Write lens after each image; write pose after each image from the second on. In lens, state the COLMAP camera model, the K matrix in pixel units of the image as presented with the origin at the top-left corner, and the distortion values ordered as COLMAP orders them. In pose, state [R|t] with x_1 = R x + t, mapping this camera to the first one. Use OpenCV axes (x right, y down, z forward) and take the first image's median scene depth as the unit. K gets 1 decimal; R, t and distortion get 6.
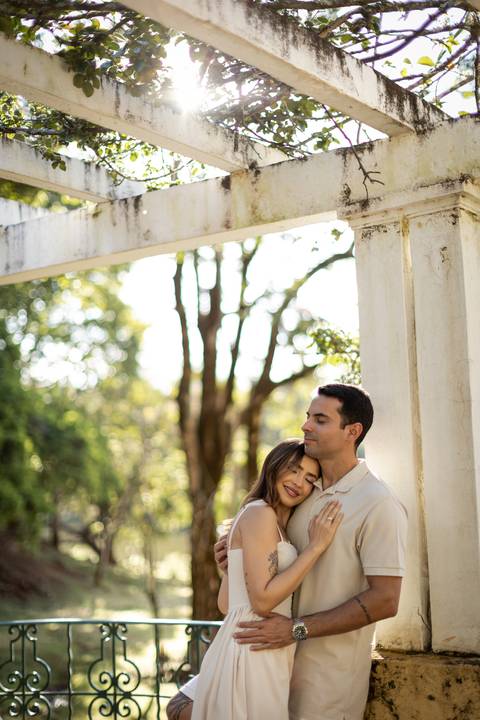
lens RADIAL K [[1023.0, 0, 240.0], [0, 1023.0, 360.0], [0, 0, 1]] dist [0.017213, -0.091998]
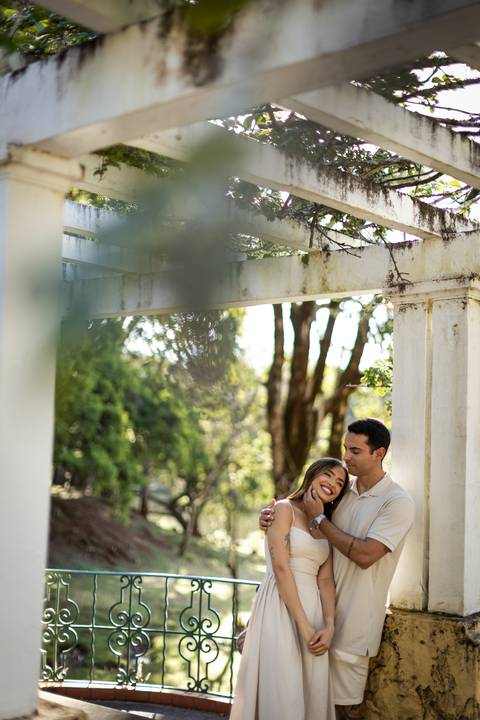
lens RADIAL K [[1023.0, 0, 240.0], [0, 1023.0, 360.0], [0, 0, 1]] dist [0.017213, -0.091998]
pose [[0.994053, 0.060448, -0.090580, 0.023897], [-0.058684, 0.998034, 0.022020, -0.049255], [0.091733, -0.016573, 0.995646, -0.270298]]
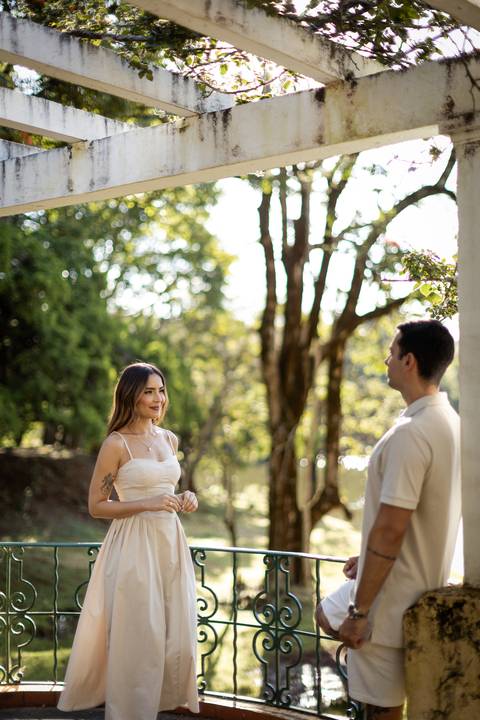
lens RADIAL K [[1020.8, 0, 240.0], [0, 1020.8, 360.0], [0, 0, 1]] dist [0.010366, -0.068531]
pose [[0.996360, 0.029837, -0.079857, -0.003565], [-0.024650, 0.997570, 0.065170, 0.008560], [0.081607, -0.062964, 0.994674, 0.030001]]
